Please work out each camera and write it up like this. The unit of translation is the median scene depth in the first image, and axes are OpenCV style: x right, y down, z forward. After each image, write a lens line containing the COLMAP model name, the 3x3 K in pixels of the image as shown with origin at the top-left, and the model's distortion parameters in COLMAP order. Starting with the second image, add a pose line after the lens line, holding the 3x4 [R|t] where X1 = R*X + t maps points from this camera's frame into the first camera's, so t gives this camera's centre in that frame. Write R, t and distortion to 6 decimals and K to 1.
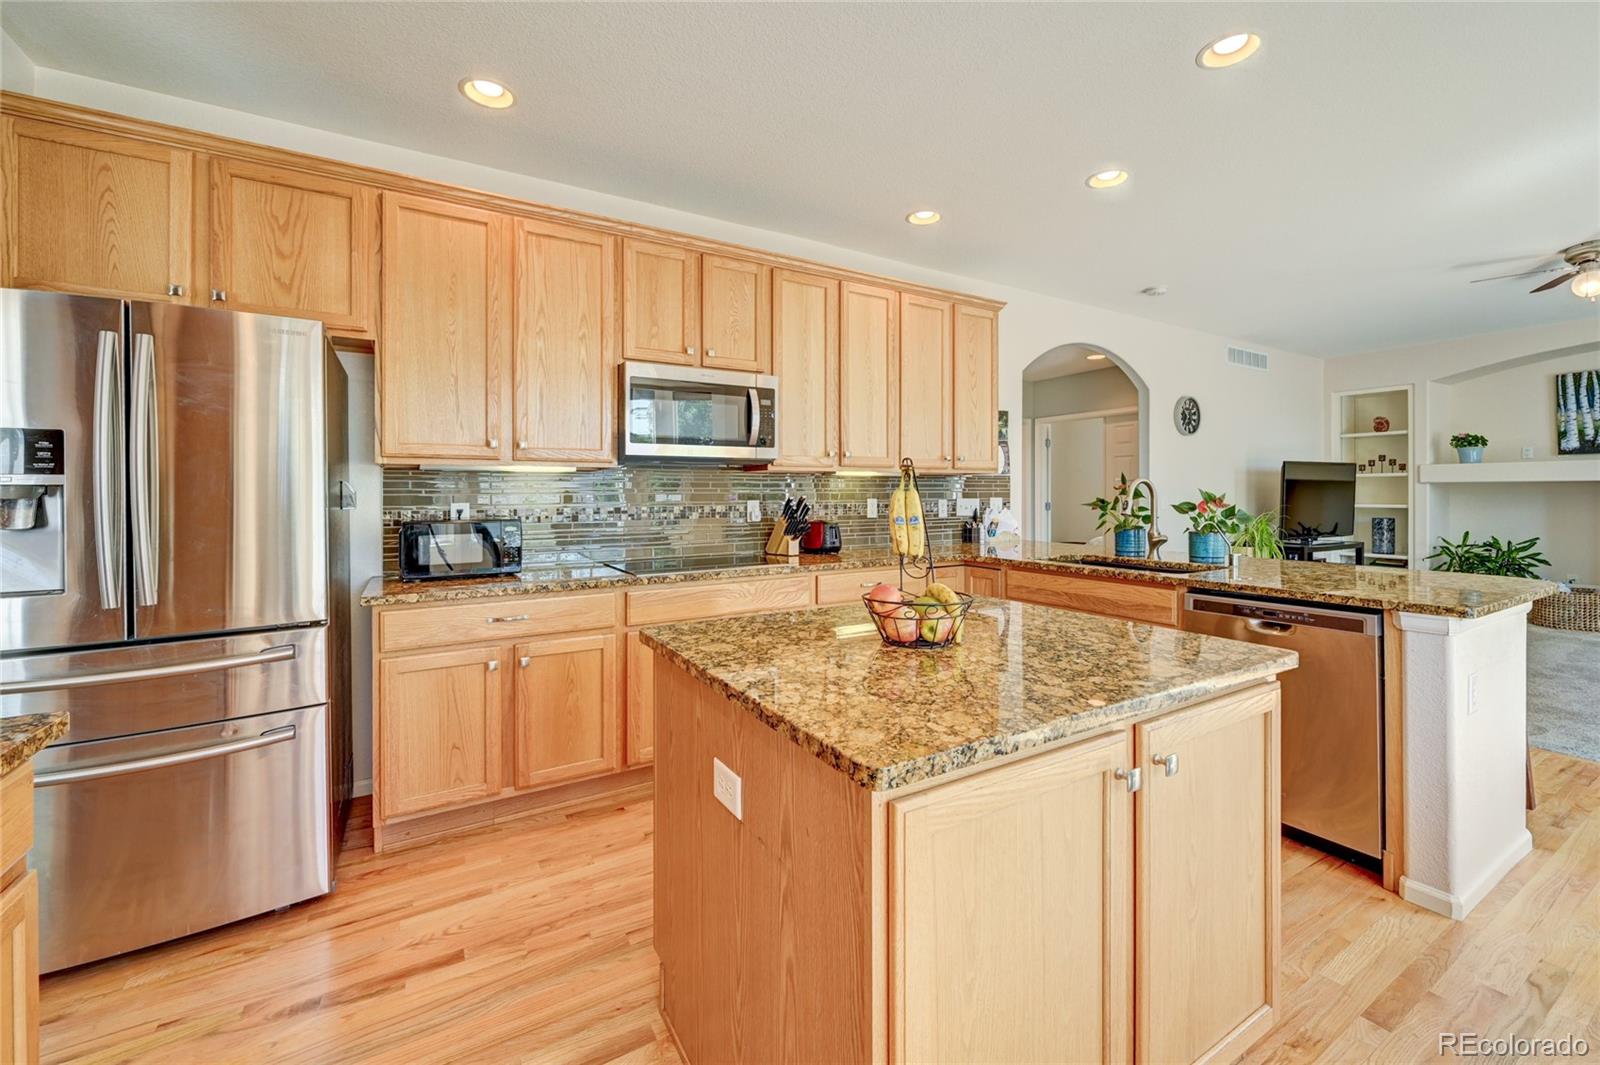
lens RADIAL K [[630.2, 0, 799.9], [0, 630.2, 493.4], [0, 0, 1]] dist [-0.003941, 0.000564]
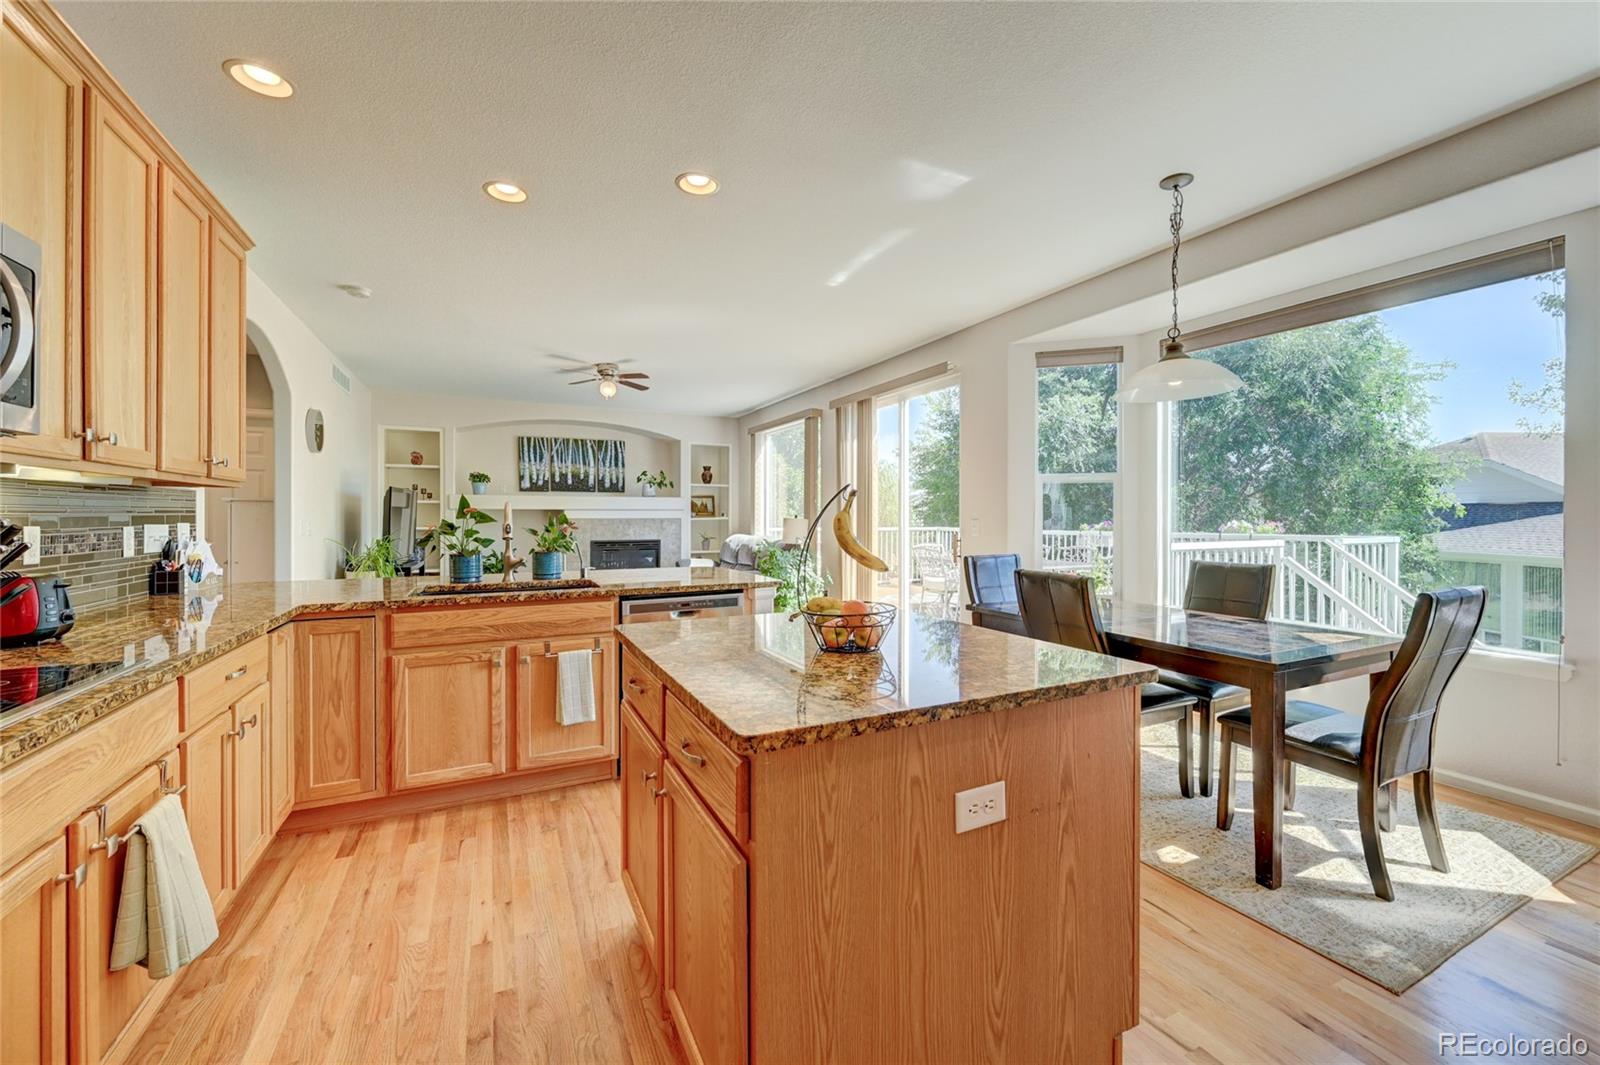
lens RADIAL K [[630.2, 0, 807.0], [0, 630.2, 517.8], [0, 0, 1]] dist [-0.003941, 0.000564]
pose [[0.092048, 0.001932, 0.995753, -0.348819], [-0.002172, 0.999996, -0.001740, 0.002195], [-0.995752, -0.002003, 0.092052, 0.360621]]
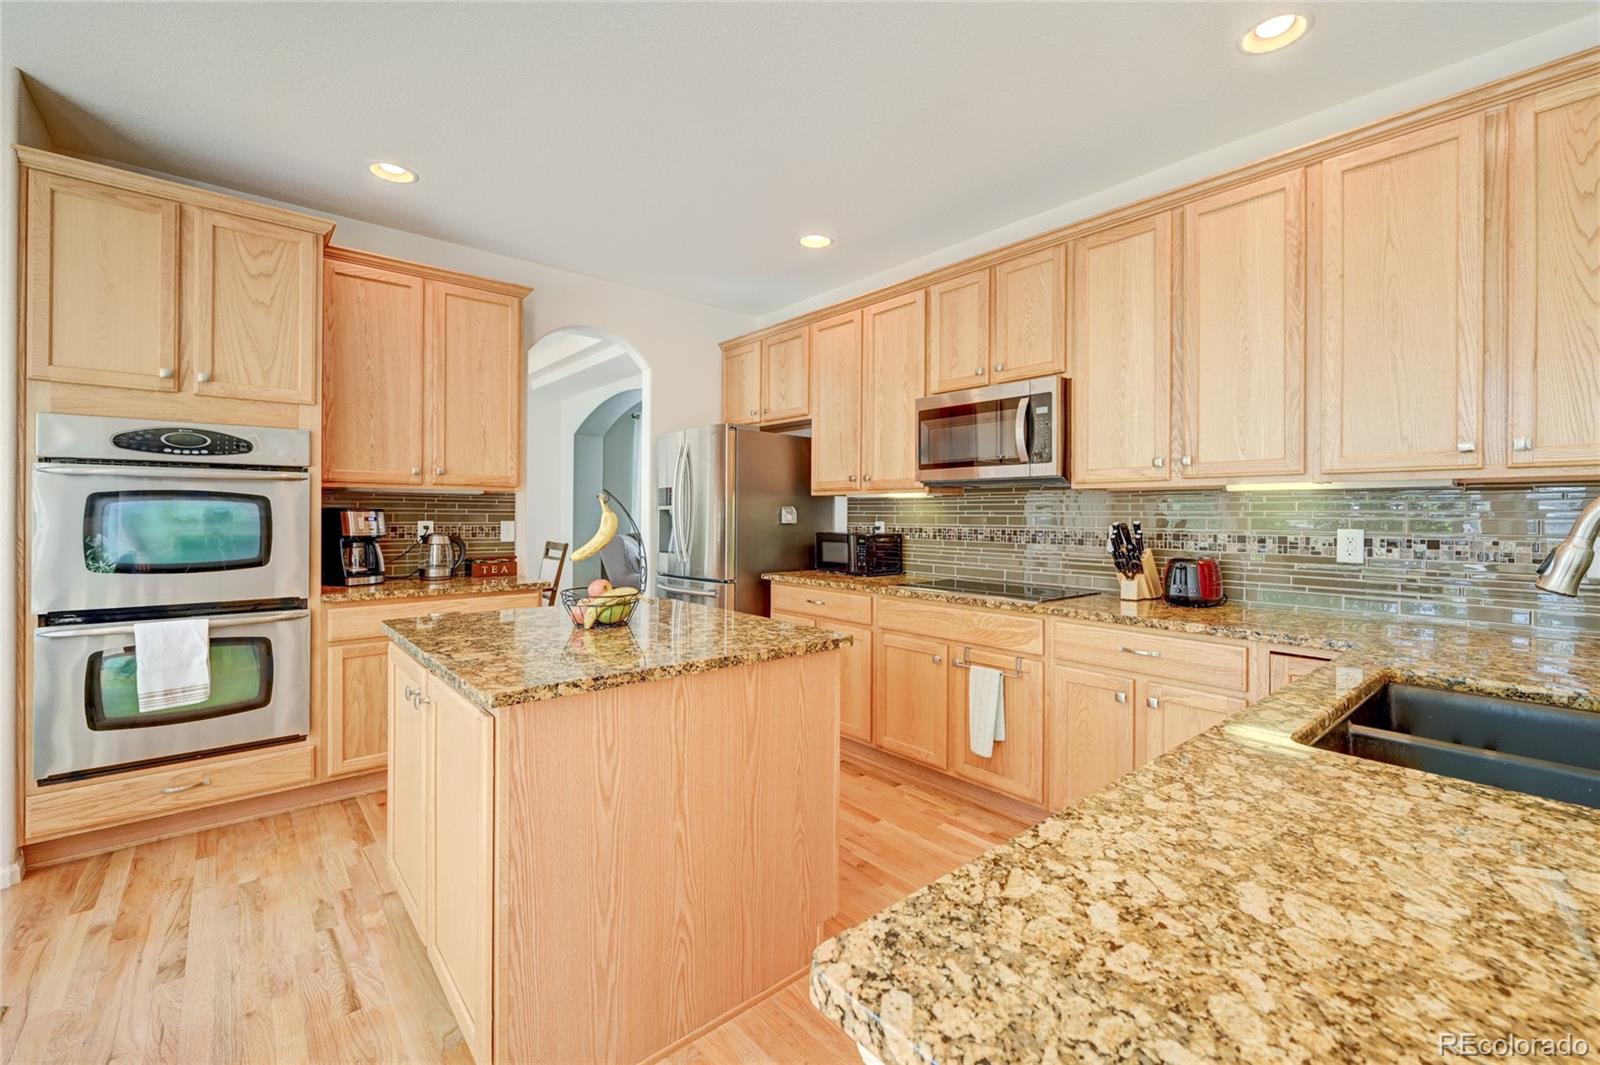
lens RADIAL K [[670.0, 0, 813.6], [0, 670.0, 520.2], [0, 0, 1]] dist [-0.001856, -0.000321]
pose [[0.189252, 0.014328, -0.981824, 0.666157], [-0.008125, 0.999882, 0.013026, -0.003922], [0.981895, 0.005512, 0.189346, 0.448371]]
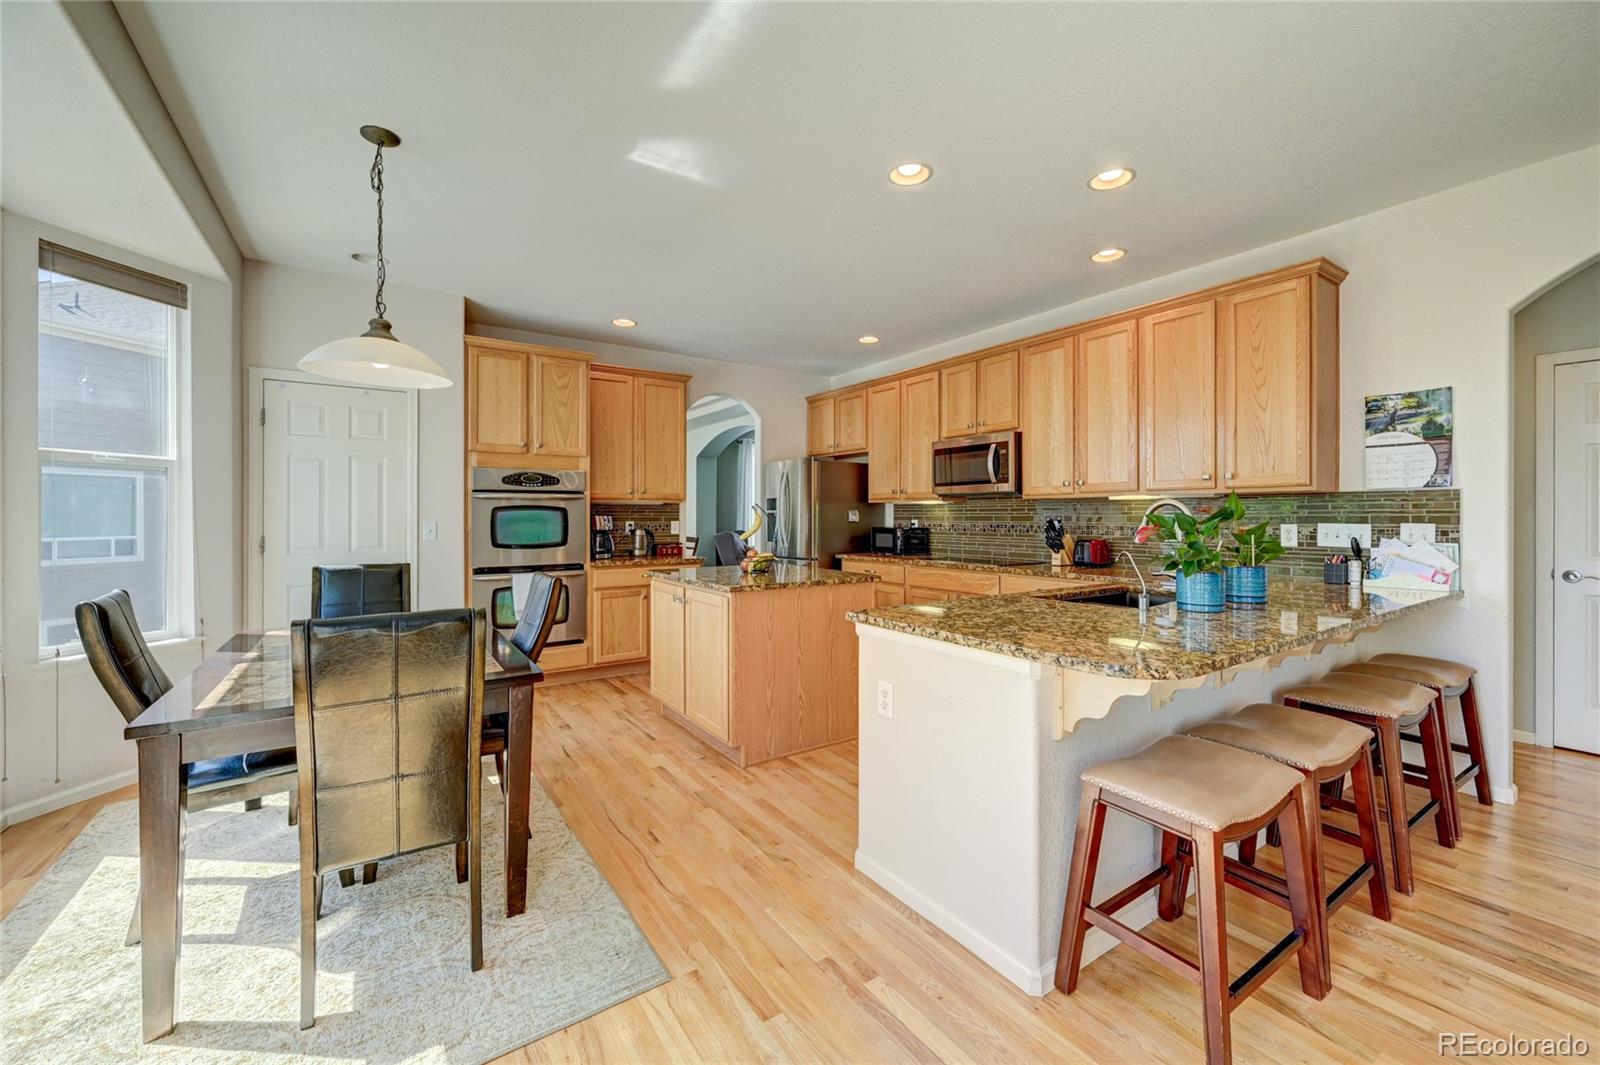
lens RADIAL K [[630.2, 0, 812.1], [0, 630.2, 526.8], [0, 0, 1]] dist [-0.003941, 0.000564]
pose [[0.074344, 0.022770, -0.996973, 1.135620], [0.000128, 0.999739, 0.022842, -0.006335], [0.997233, -0.001826, 0.074321, 0.397423]]
